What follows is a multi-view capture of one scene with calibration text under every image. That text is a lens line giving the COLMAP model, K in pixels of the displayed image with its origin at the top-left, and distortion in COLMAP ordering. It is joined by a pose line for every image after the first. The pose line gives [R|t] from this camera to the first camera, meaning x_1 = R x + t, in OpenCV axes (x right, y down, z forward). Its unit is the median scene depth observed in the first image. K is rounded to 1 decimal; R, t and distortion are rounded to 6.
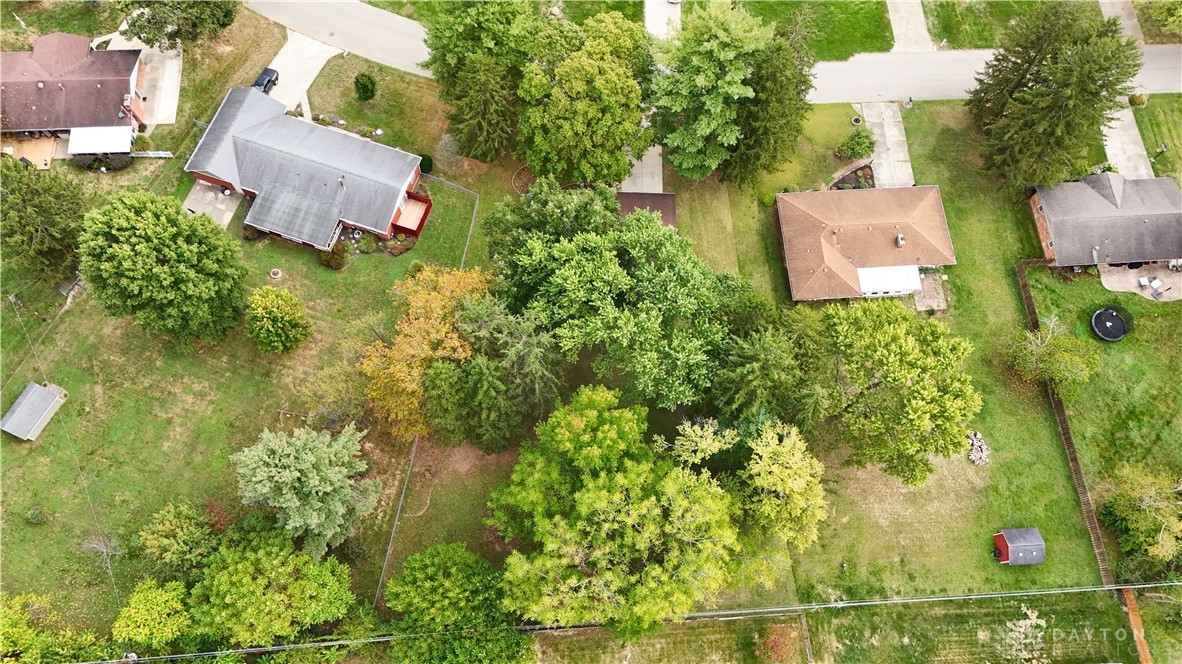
lens RADIAL K [[881.8, 0, 591.0], [0, 881.8, 332.0], [0, 0, 1]] dist [0.053080, -0.034843]
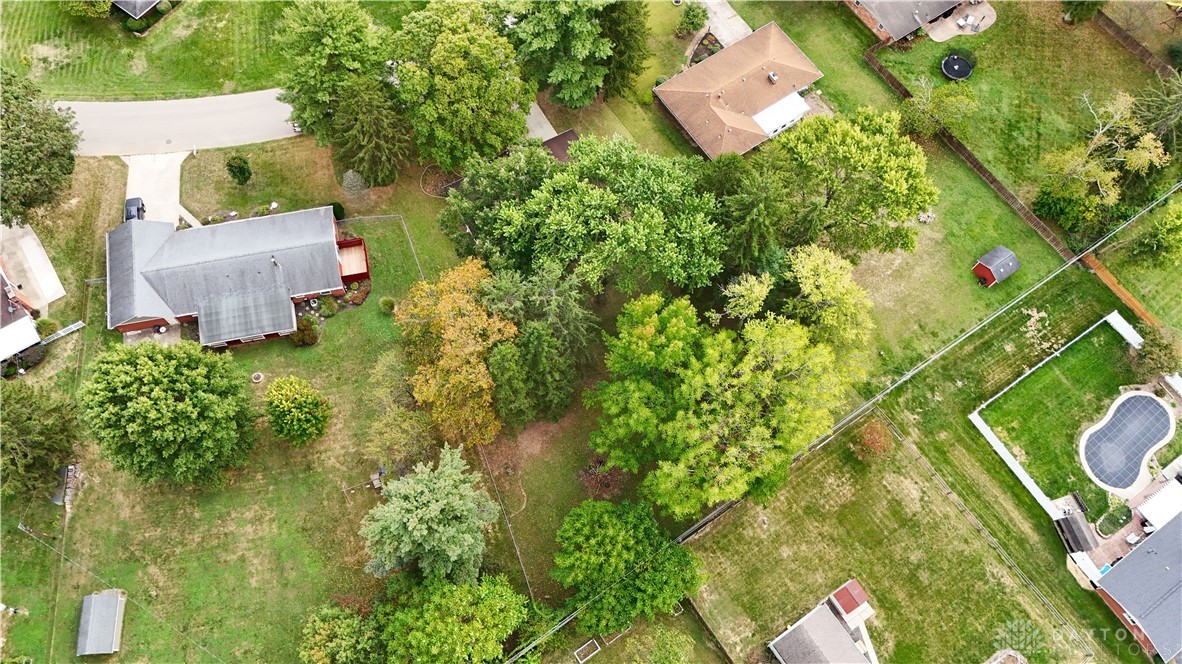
lens RADIAL K [[881.8, 0, 591.0], [0, 881.8, 332.0], [0, 0, 1]] dist [0.053080, -0.034843]
pose [[0.861961, -0.471829, 0.185475, -0.211498], [0.472755, 0.880189, 0.042068, 0.022476], [-0.183102, 0.051424, 0.981748, -0.013253]]
